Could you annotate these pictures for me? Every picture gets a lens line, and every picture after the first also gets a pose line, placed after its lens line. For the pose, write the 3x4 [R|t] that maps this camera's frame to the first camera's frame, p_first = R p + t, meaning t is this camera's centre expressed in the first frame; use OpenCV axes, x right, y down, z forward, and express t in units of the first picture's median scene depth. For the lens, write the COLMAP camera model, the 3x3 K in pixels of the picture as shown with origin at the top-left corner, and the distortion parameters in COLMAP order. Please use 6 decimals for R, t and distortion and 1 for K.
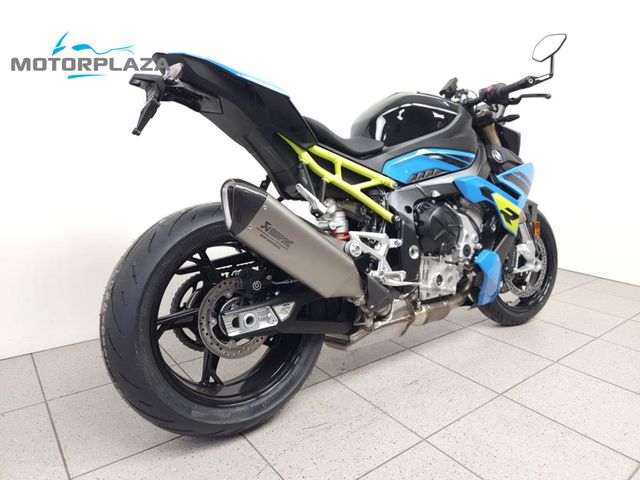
lens RADIAL K [[429.0, 0, 320.0], [0, 429.0, 240.0], [0, 0, 1]] dist [0.077946, -0.000657]
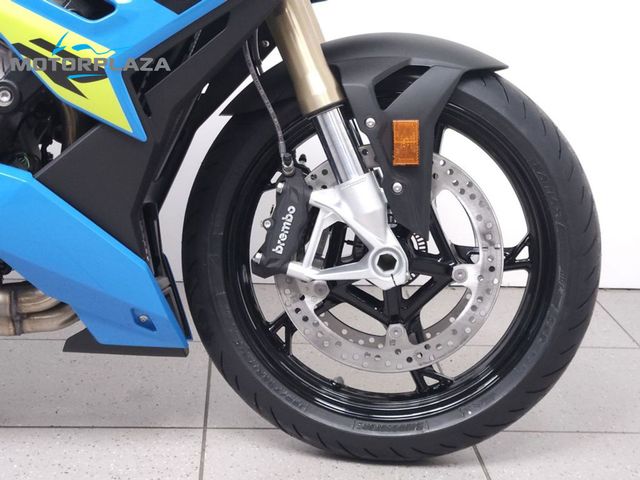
lens RADIAL K [[1243.0, 0, 320.0], [0, 1243.0, 240.0], [0, 0, 1]] dist [0.019305, 0.517466]
pose [[0.835804, 0.126648, -0.534222, 1.335457], [-0.121047, 0.991594, 0.045696, 0.008849], [0.535518, 0.026473, 0.844108, 0.382038]]
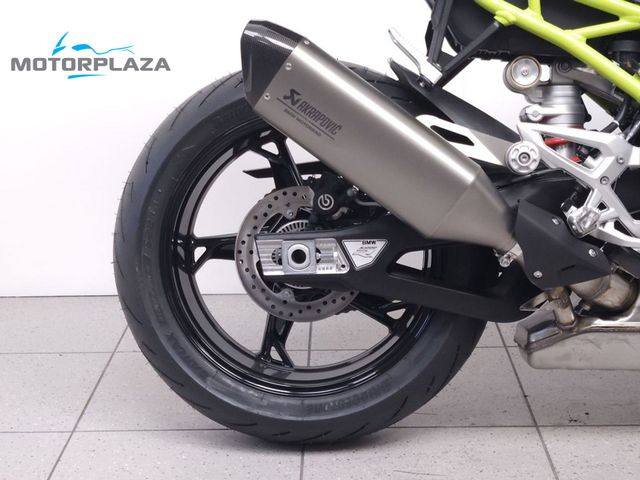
lens RADIAL K [[1243.0, 0, 320.0], [0, 1243.0, 240.0], [0, 0, 1]] dist [0.019305, 0.517466]
pose [[0.783981, 0.112719, -0.610465, 0.759232], [-0.084454, 0.993600, 0.075004, 0.026145], [0.615013, -0.007245, 0.788484, -0.290447]]
